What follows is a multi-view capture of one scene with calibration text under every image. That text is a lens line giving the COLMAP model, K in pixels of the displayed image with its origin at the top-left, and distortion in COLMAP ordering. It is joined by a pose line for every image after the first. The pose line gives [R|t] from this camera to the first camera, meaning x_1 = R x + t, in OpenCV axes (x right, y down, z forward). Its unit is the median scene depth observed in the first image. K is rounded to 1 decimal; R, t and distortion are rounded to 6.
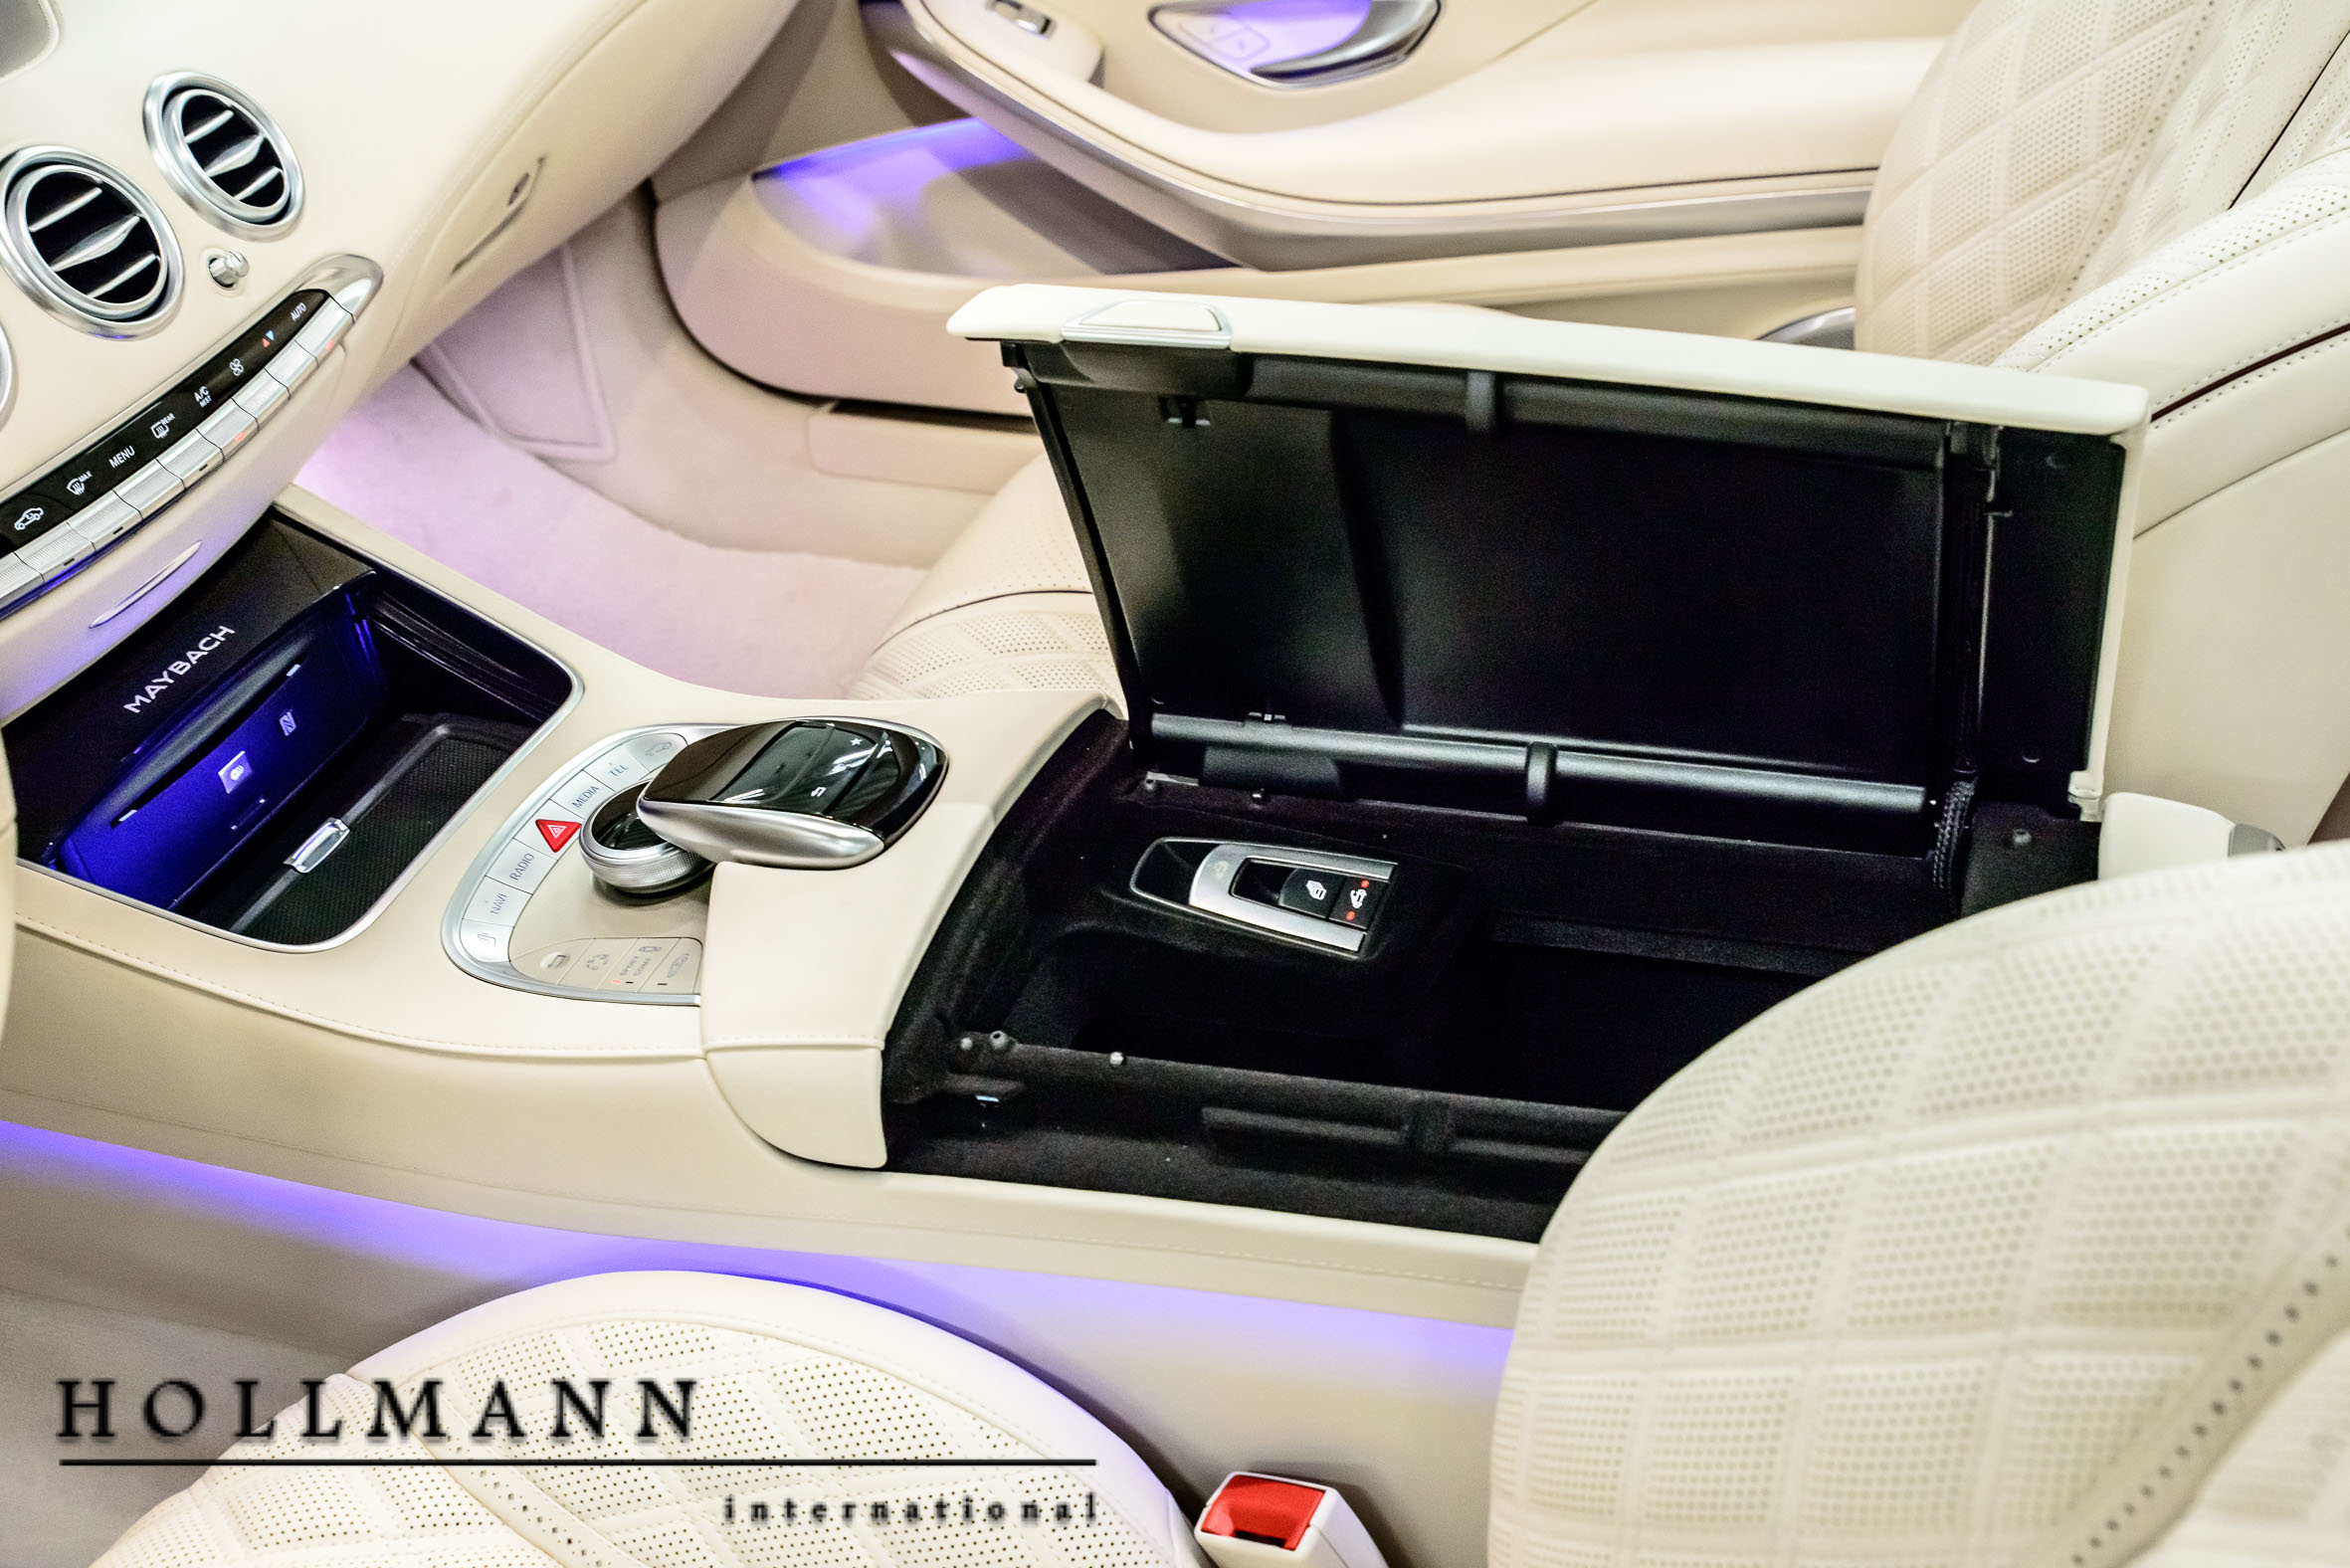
lens RADIAL K [[2284.9, 0, 1171.7], [0, 2284.9, 782.9], [0, 0, 1]] dist [-0.031220, 0.000000]
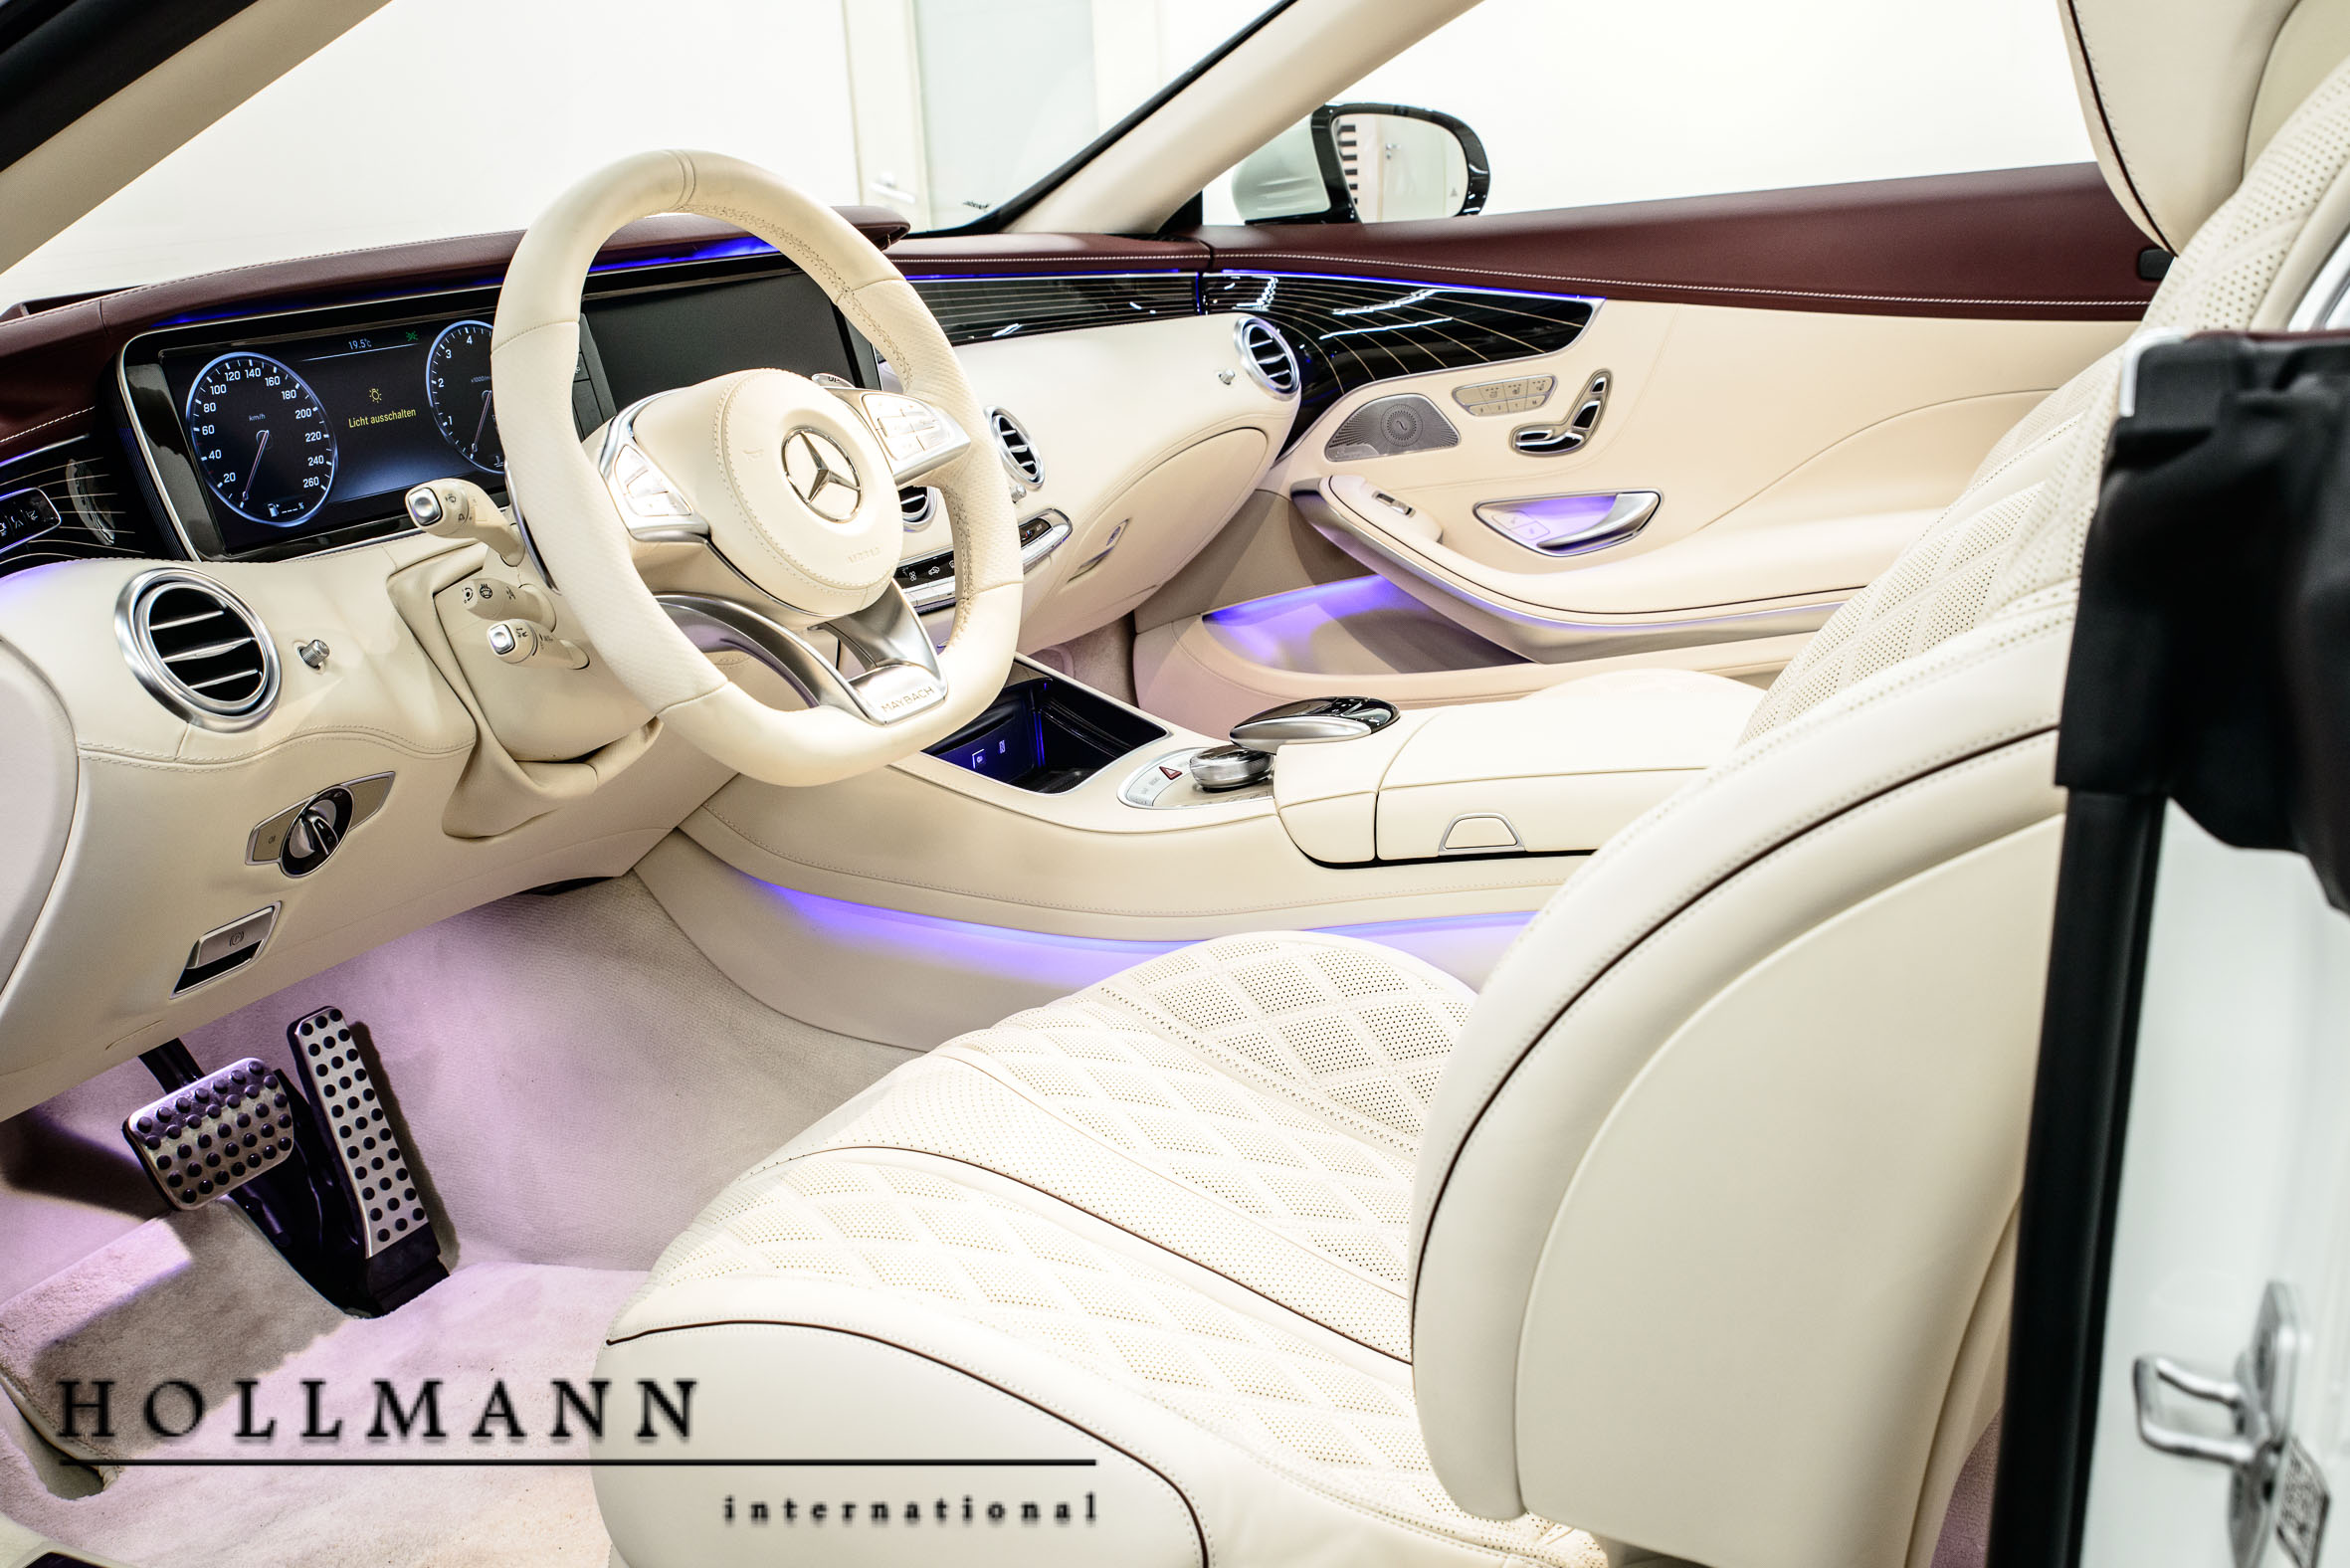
lens RADIAL K [[2284.9, 0, 1153.9], [0, 2284.9, 792.3], [0, 0, 1]] dist [-0.031220, 0.000000]
pose [[0.993726, 0.043552, -0.103012, -0.090710], [-0.077185, 0.933615, -0.349864, 0.649991], [0.080937, 0.355620, 0.931119, -0.665680]]
